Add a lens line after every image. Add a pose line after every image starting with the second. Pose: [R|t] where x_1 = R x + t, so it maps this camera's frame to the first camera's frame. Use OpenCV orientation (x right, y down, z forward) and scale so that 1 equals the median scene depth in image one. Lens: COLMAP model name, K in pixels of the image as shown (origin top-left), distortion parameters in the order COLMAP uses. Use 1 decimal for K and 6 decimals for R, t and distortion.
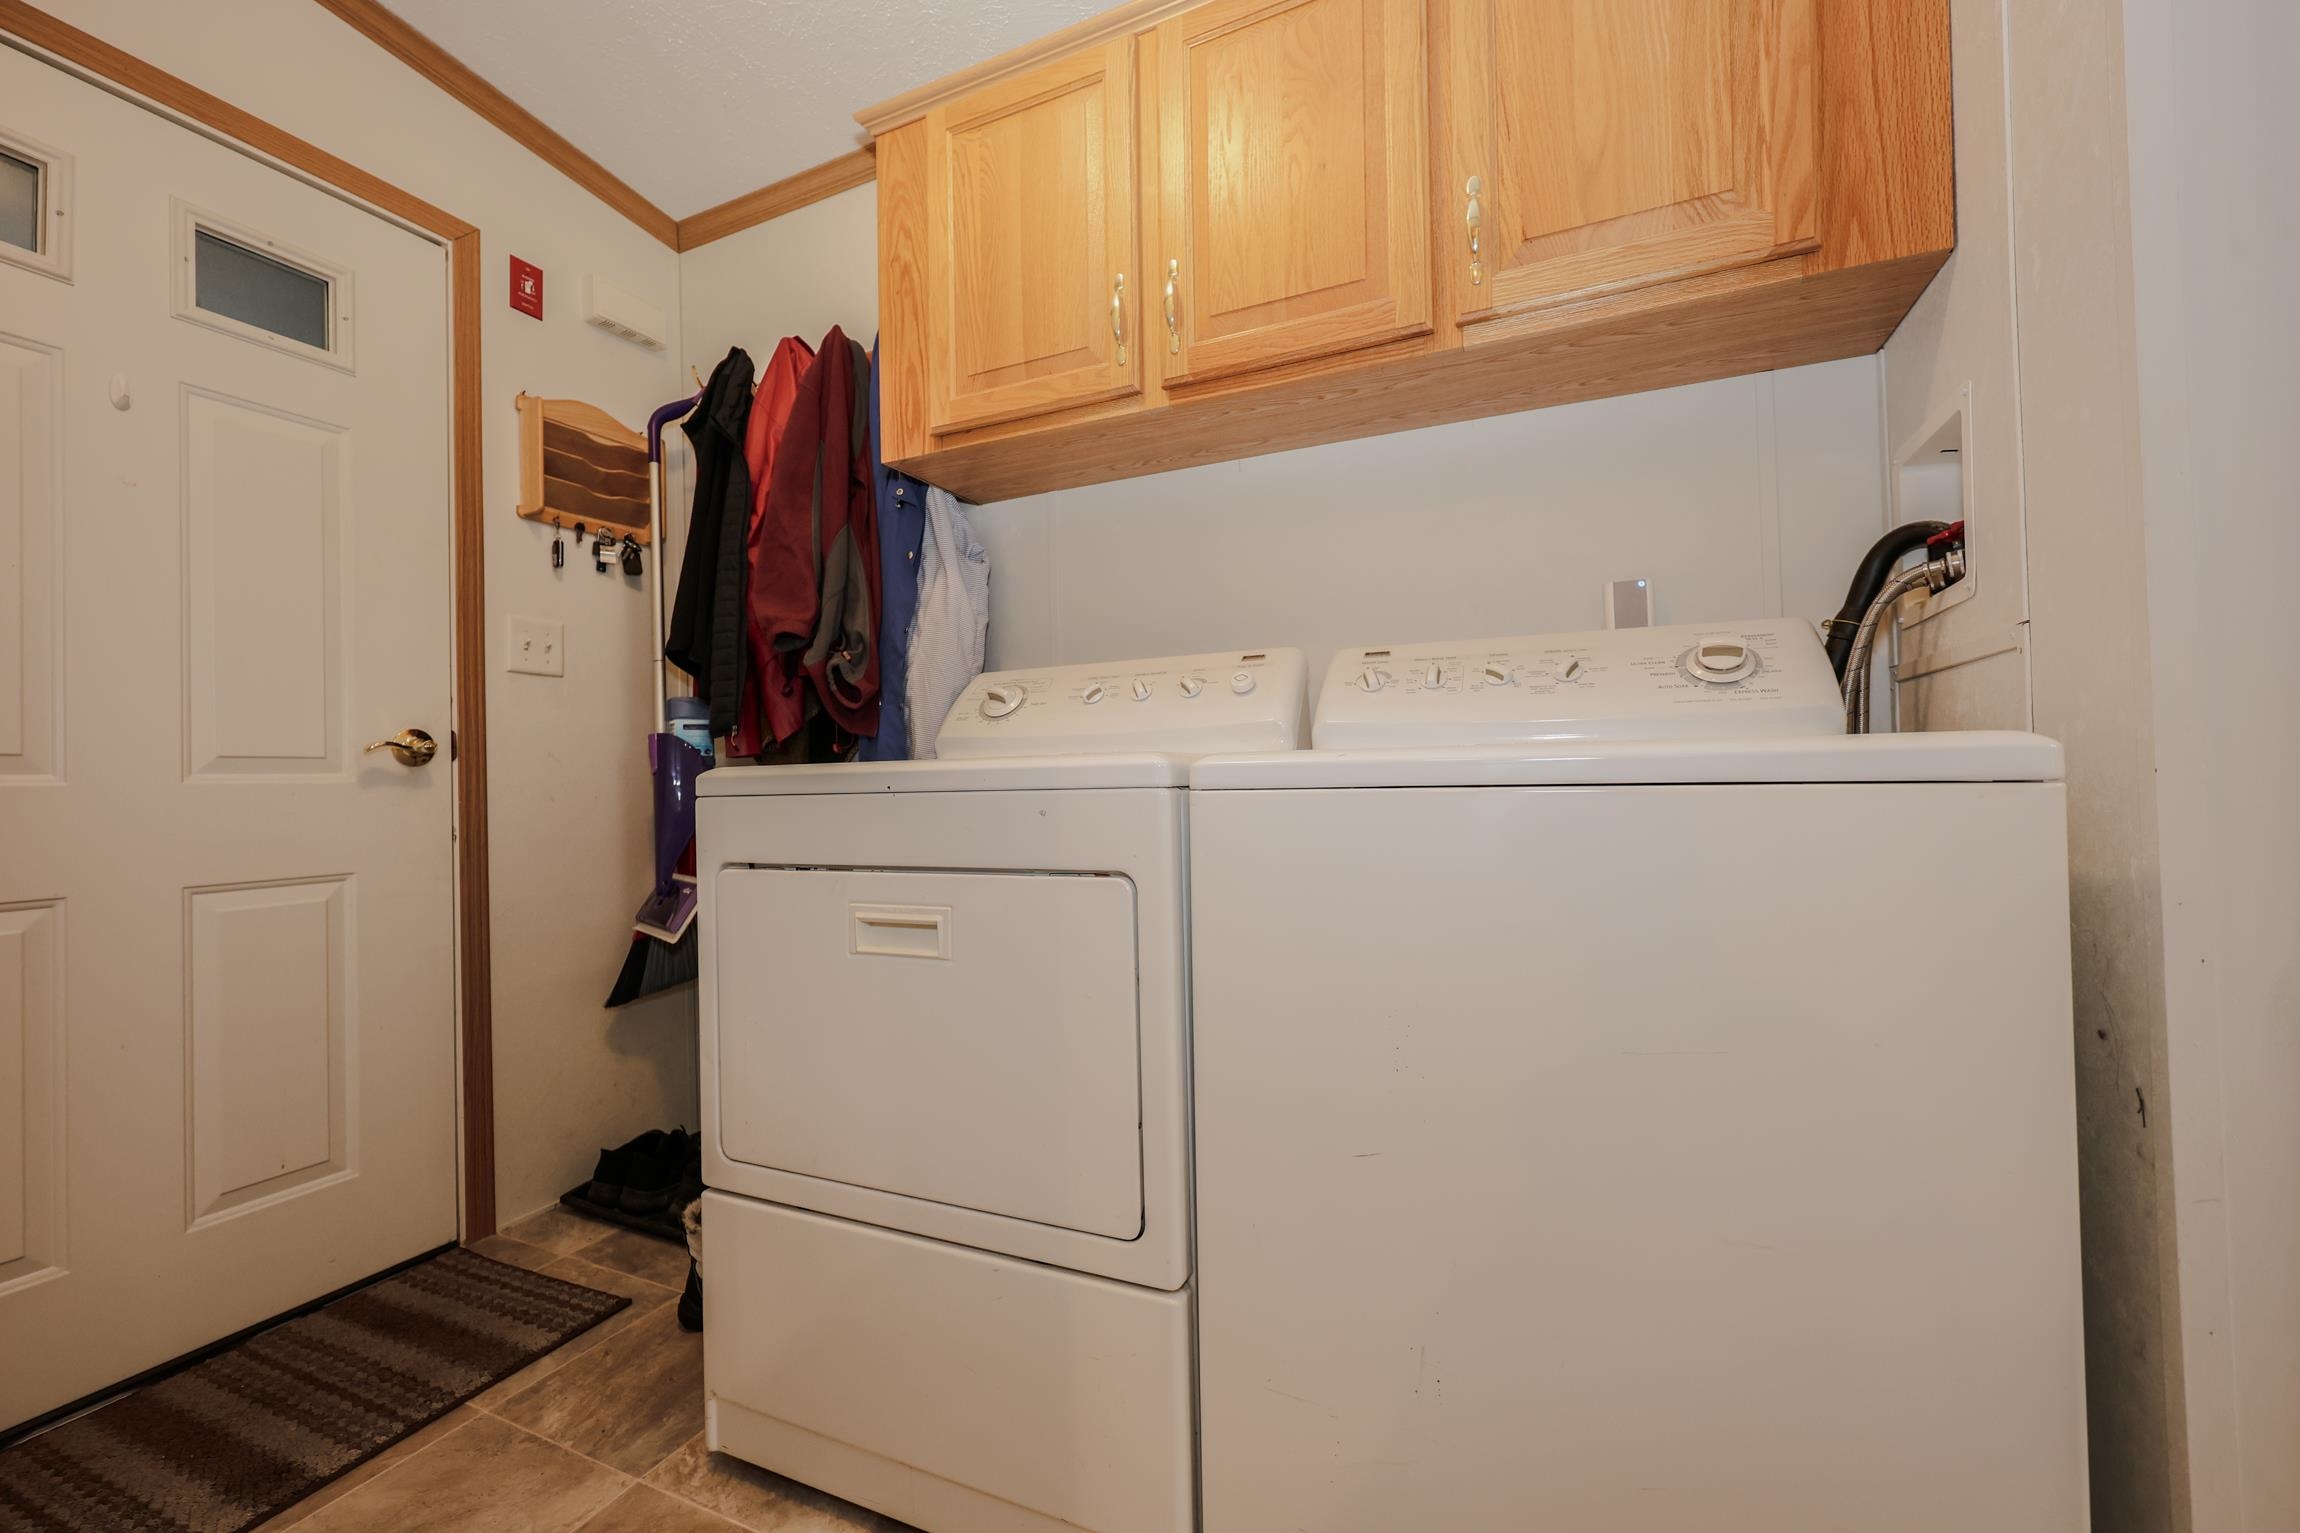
lens RADIAL K [[947.4, 0, 1104.0], [0, 947.4, 765.4], [0, 0, 1]] dist [0.000171, 0.000009]
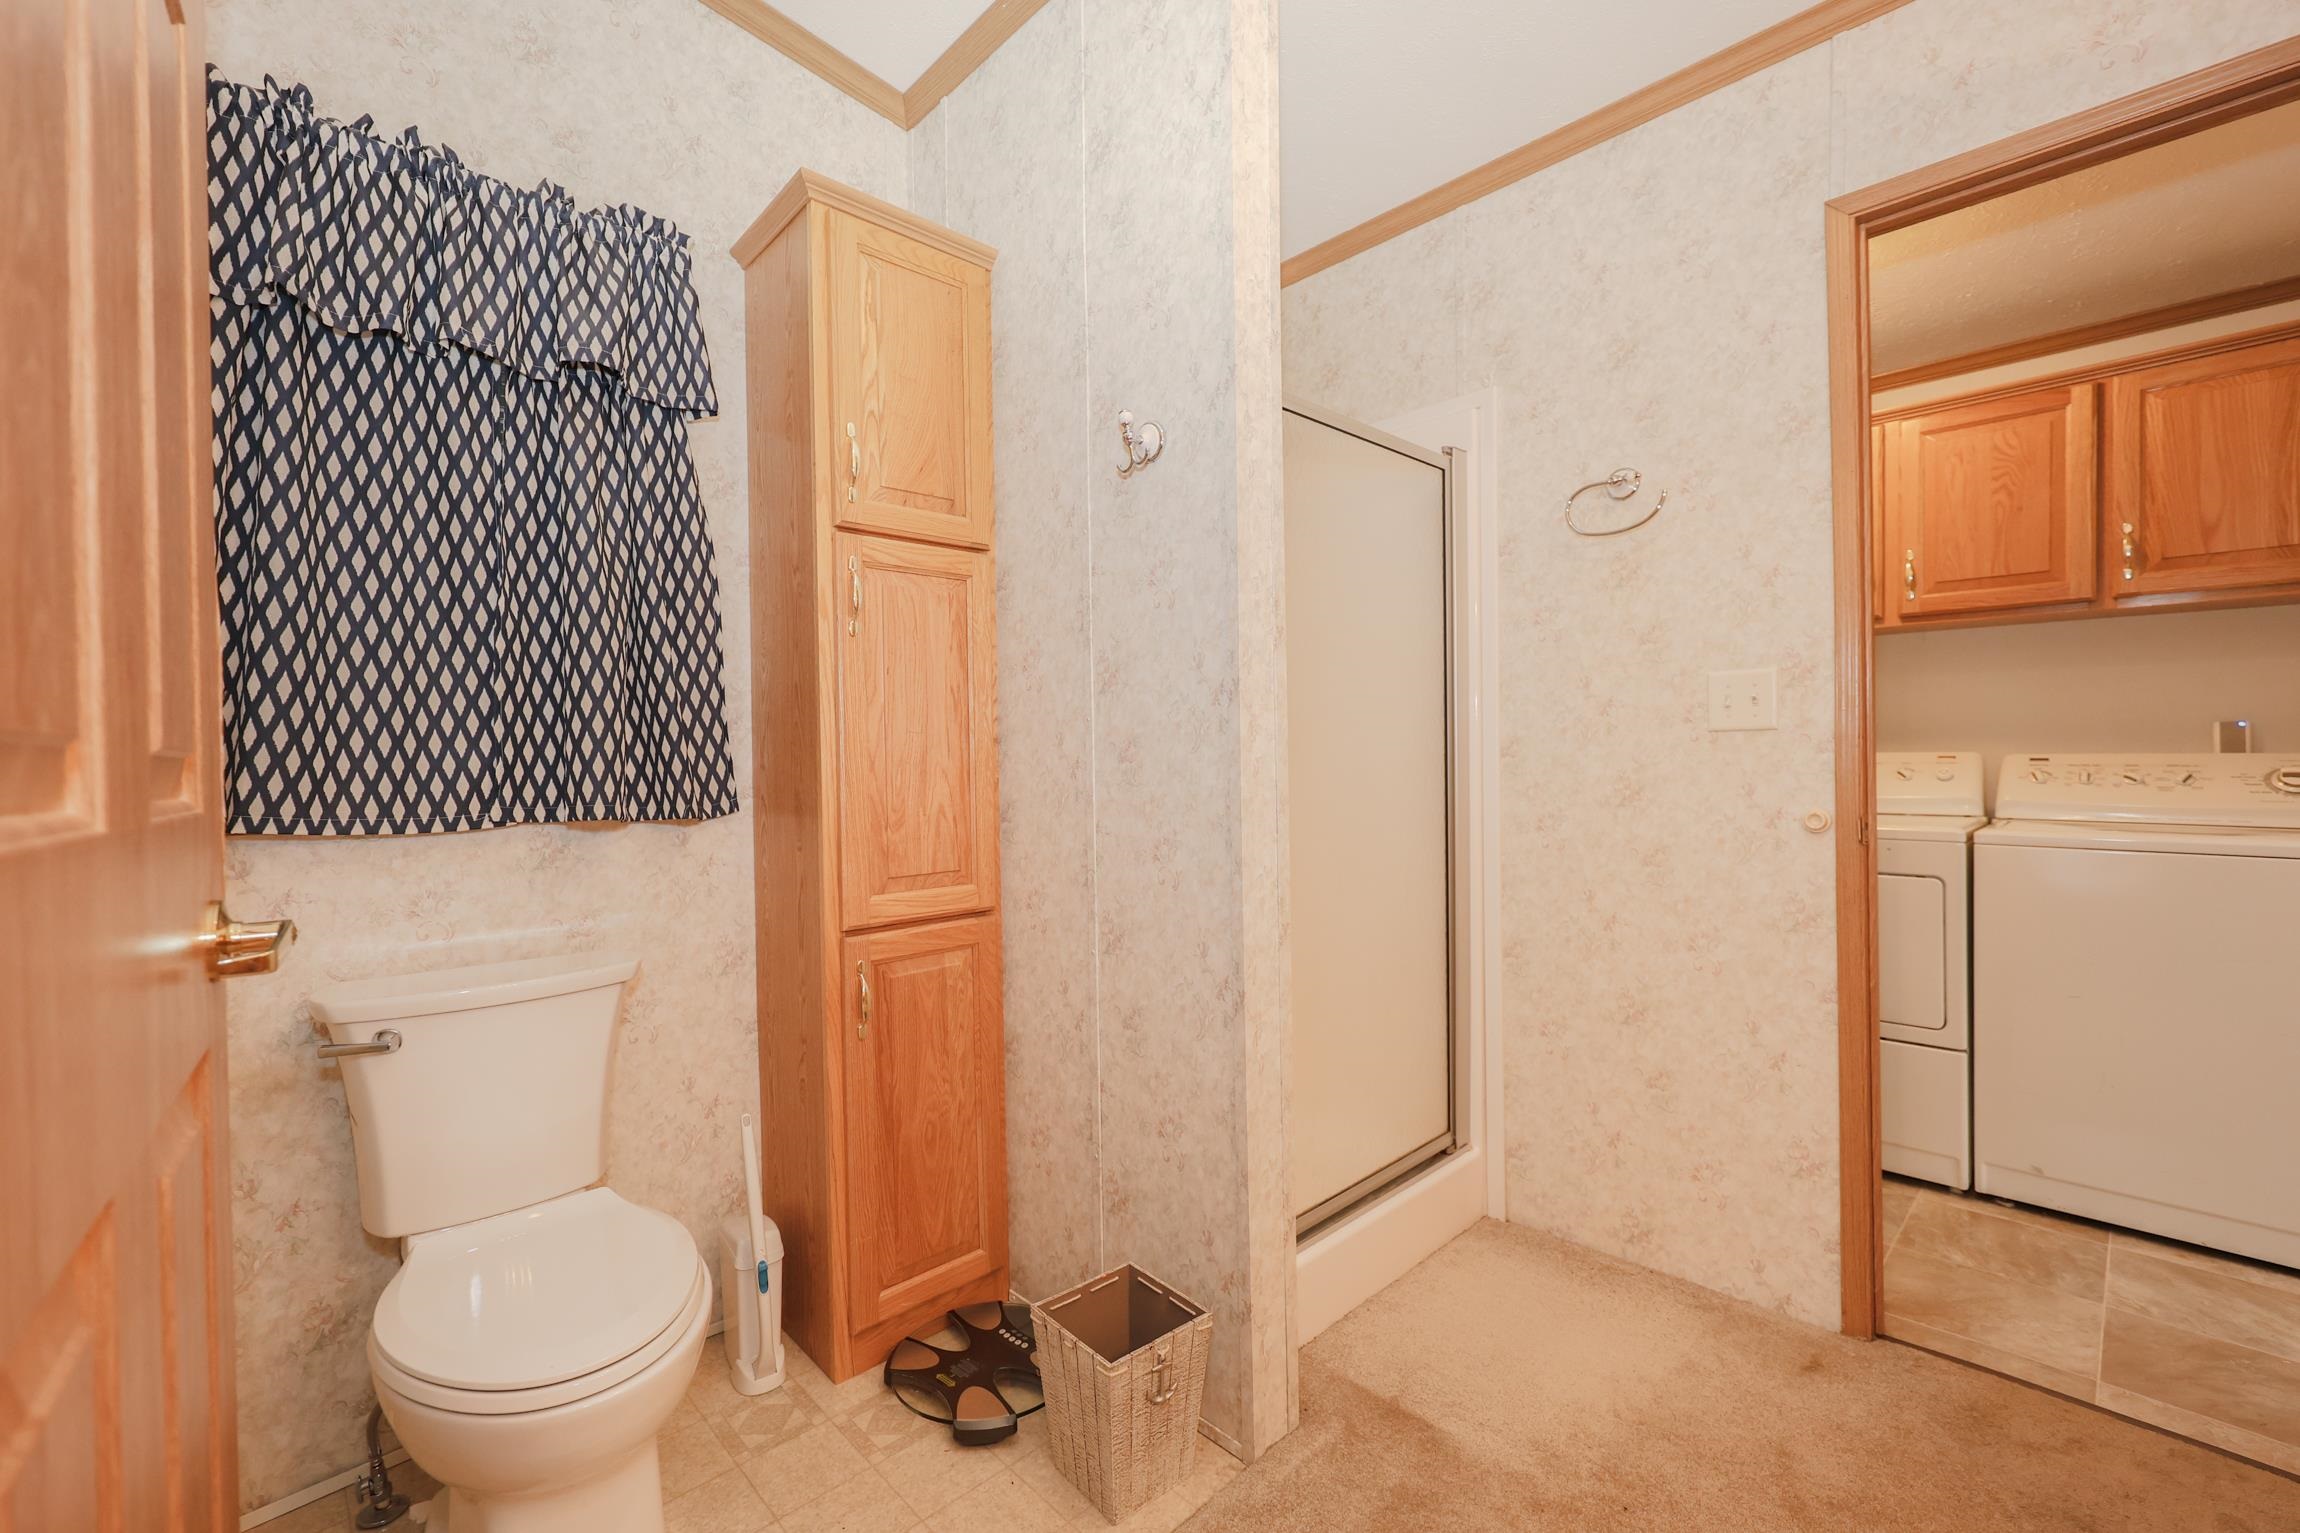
lens RADIAL K [[943.8, 0, 1129.6], [0, 943.8, 765.6], [0, 0, 1]] dist [0.001124, -0.000190]
pose [[0.933270, 0.012188, -0.358968, -0.743577], [-0.002318, 0.999608, 0.027913, -0.168397], [0.359168, -0.025218, 0.932932, -1.408060]]
